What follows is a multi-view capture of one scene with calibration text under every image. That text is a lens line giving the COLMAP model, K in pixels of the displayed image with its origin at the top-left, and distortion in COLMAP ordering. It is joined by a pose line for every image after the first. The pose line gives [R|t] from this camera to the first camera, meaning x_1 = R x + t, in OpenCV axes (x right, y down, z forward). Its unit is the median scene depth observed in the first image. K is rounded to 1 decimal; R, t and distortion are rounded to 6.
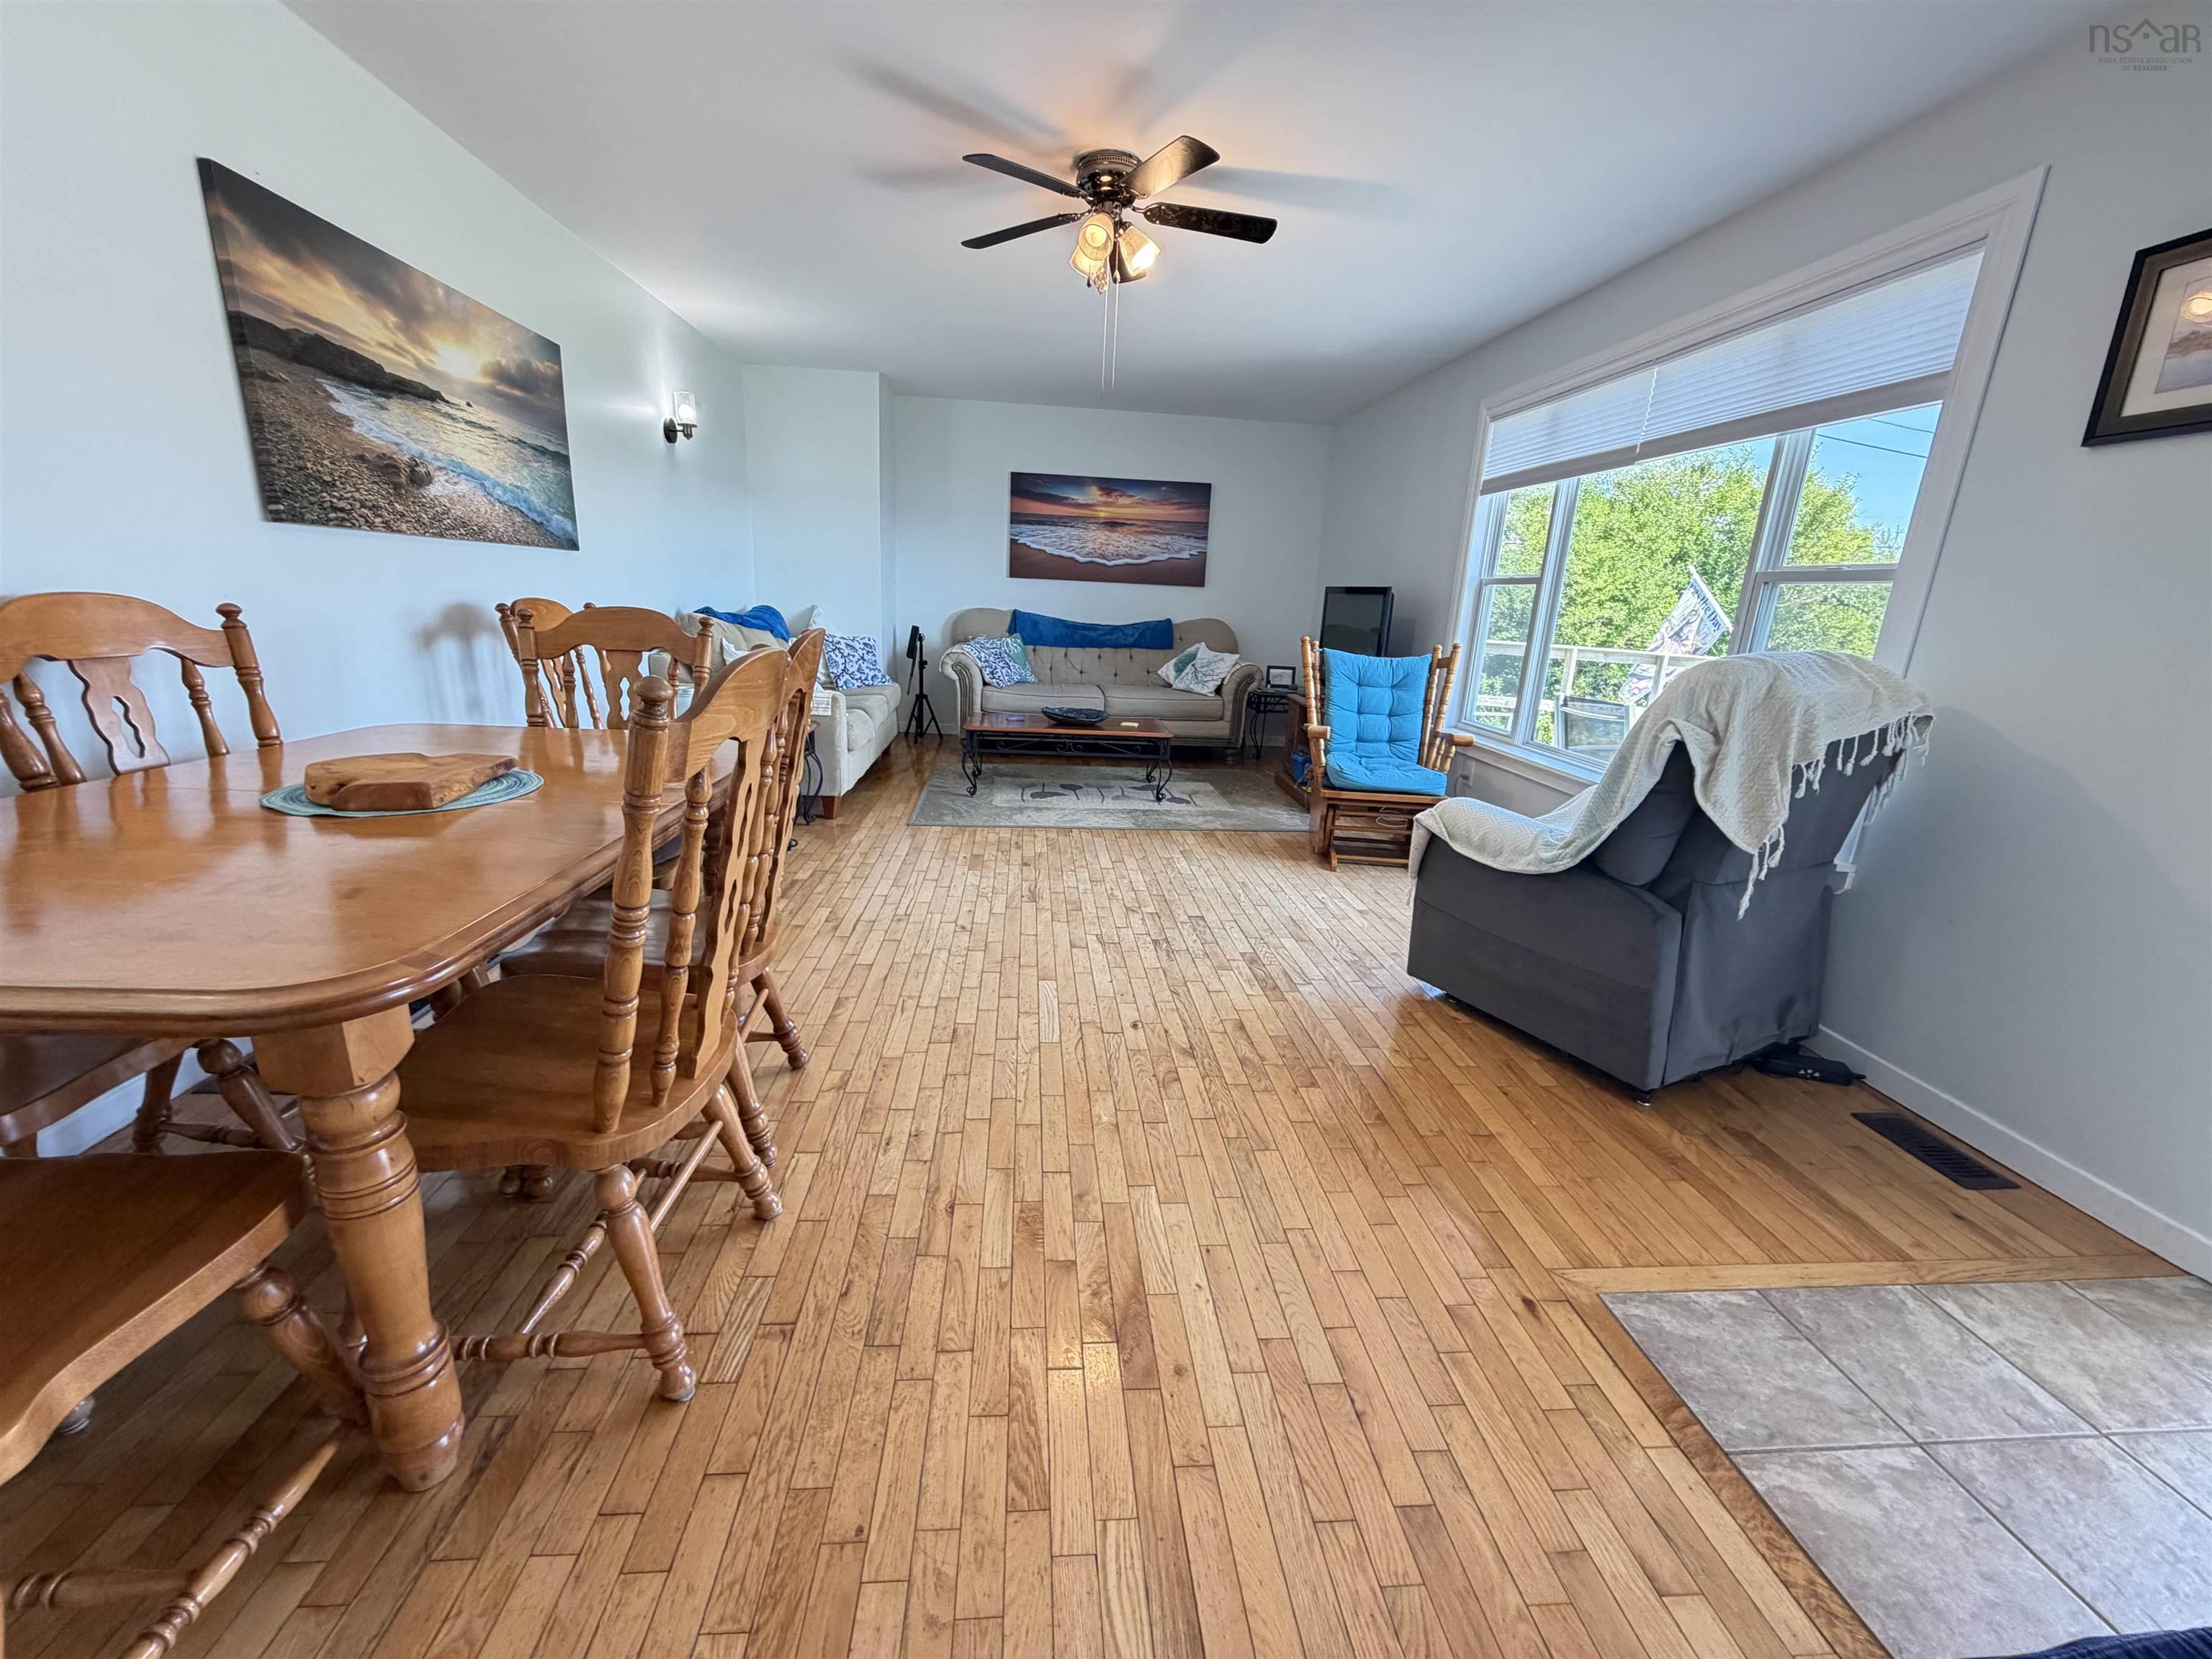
lens RADIAL K [[878.8, 0, 1103.6], [0, 878.8, 837.2], [0, 0, 1]] dist [0.000826, 0.001488]
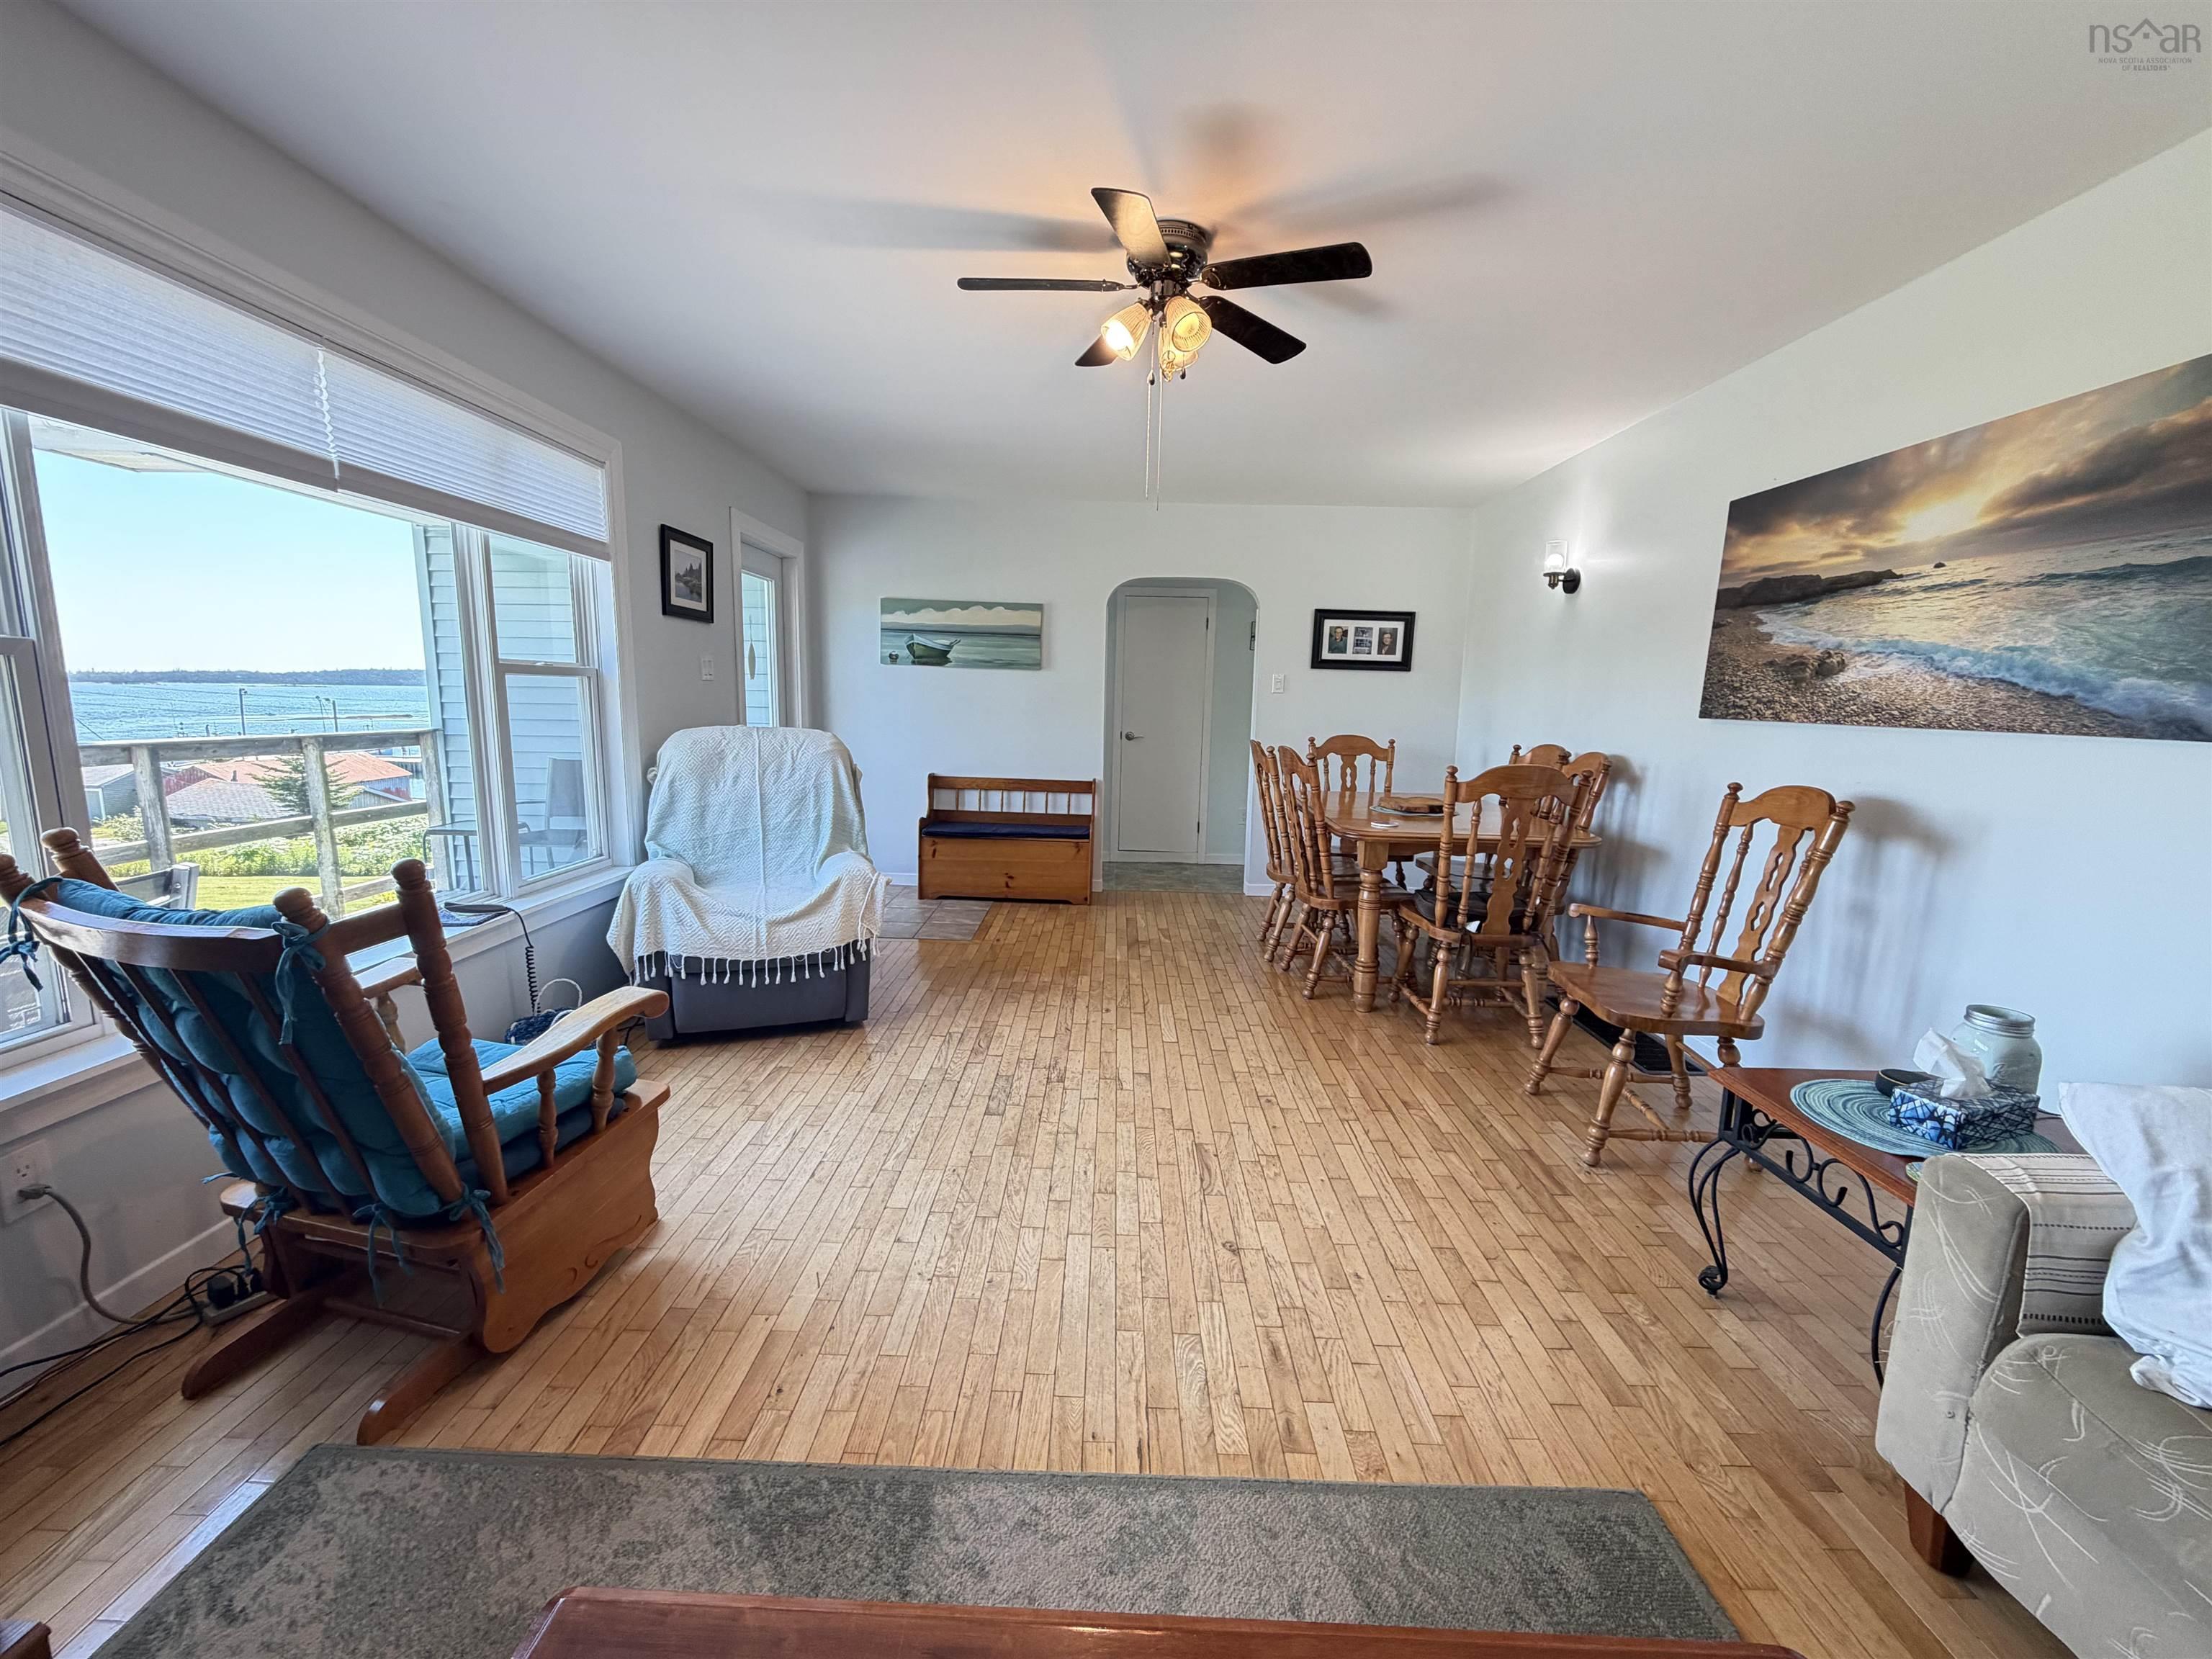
lens RADIAL K [[878.8, 0, 1103.4], [0, 878.8, 842.0], [0, 0, 1]] dist [0.000826, 0.001488]
pose [[-0.992701, -0.084935, 0.085619, -0.053963], [-0.040577, 0.903772, 0.426087, -0.608969], [-0.113569, 0.419503, -0.900622, 2.033495]]
